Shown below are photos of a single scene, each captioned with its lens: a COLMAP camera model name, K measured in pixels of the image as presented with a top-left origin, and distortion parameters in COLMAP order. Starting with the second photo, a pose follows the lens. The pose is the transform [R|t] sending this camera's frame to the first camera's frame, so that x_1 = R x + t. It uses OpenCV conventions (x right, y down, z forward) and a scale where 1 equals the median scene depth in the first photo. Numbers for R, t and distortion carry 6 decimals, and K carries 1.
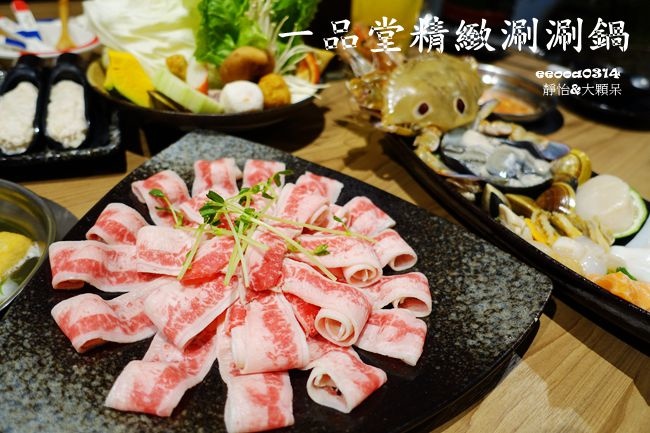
lens RADIAL K [[484.6, 0, 325.0], [0, 484.6, 216.5], [0, 0, 1]] dist [-0.007985, -0.003205]
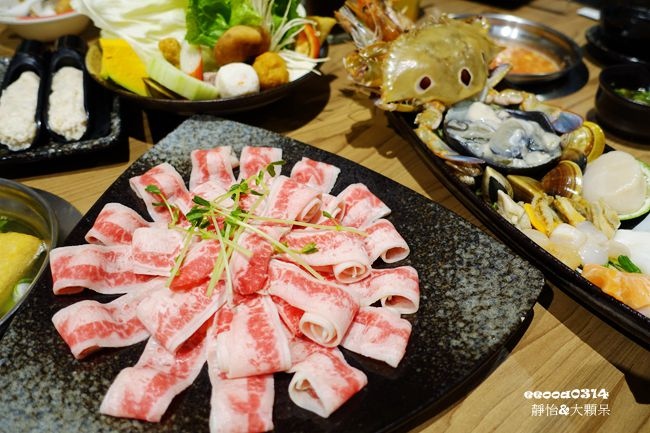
lens RADIAL K [[484.6, 0, 325.0], [0, 484.6, 216.5], [0, 0, 1]] dist [-0.007985, -0.003205]
pose [[0.996680, -0.022720, -0.078187, 0.096321], [0.032229, 0.991933, 0.122599, -0.109081], [0.074771, -0.124712, 0.989372, 0.012382]]
